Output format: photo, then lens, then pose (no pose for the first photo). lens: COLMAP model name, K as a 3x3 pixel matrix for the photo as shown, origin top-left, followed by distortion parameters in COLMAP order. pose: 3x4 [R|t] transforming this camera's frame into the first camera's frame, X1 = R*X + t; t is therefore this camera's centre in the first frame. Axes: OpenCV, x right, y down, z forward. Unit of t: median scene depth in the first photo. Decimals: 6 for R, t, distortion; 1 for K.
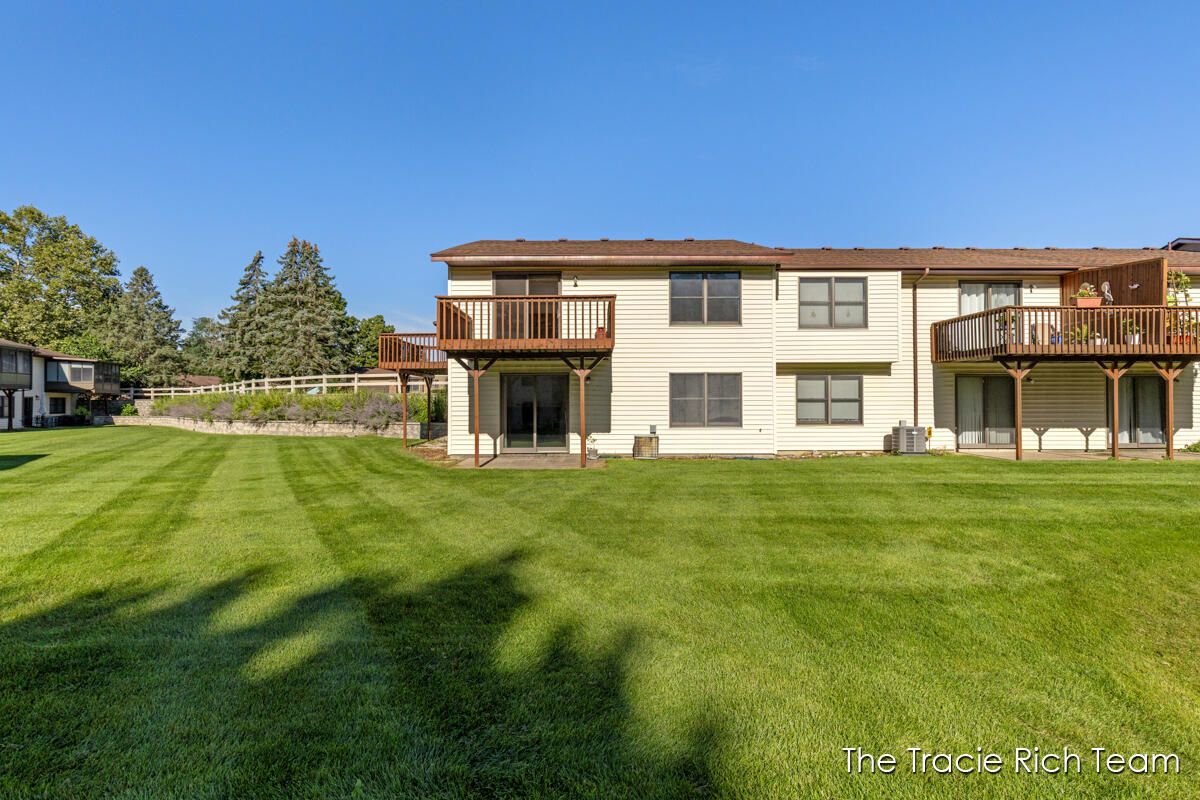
lens RADIAL K [[593.8, 0, 600.7], [0, 593.8, 402.1], [0, 0, 1]] dist [-0.003312, 0.000839]
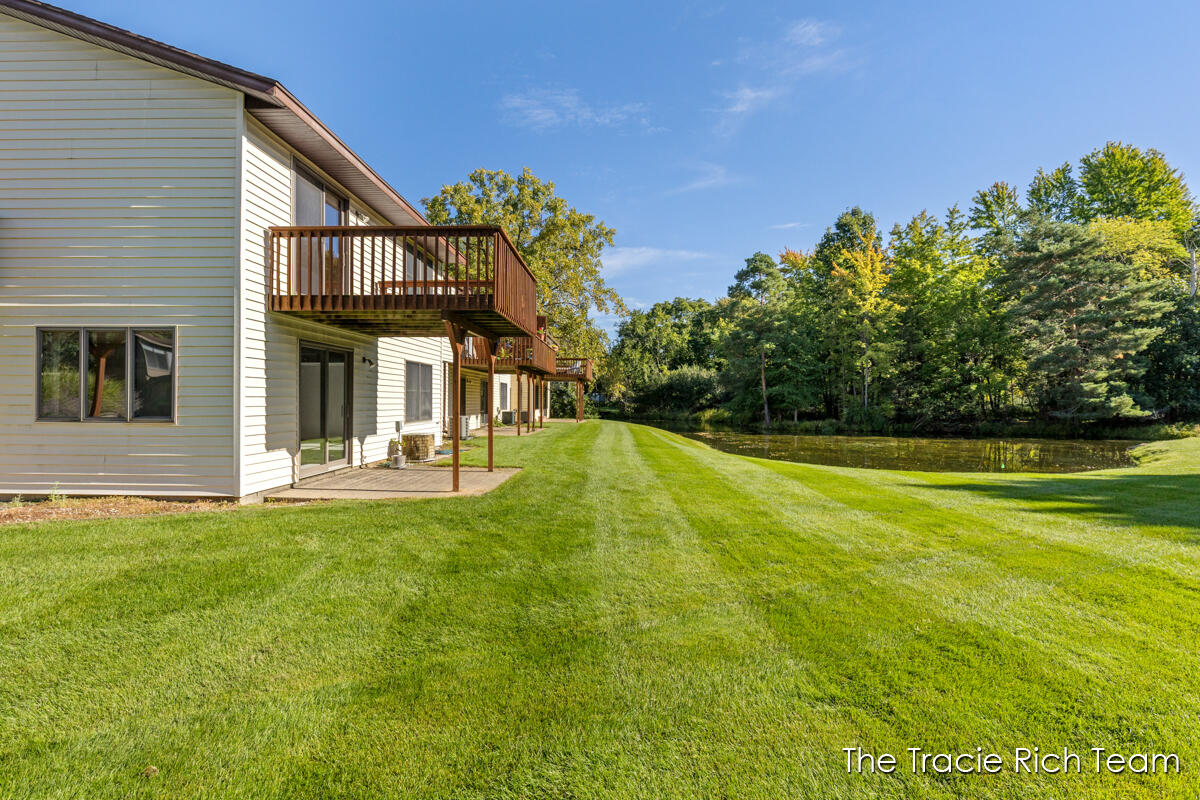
lens RADIAL K [[593.8, 0, 599.6], [0, 593.8, 394.2], [0, 0, 1]] dist [-0.003312, 0.000839]
pose [[0.027279, 0.010986, 0.999567, -0.677296], [-0.011862, 0.999873, -0.010666, 0.005757], [-0.999557, -0.011566, 0.027405, 0.646061]]
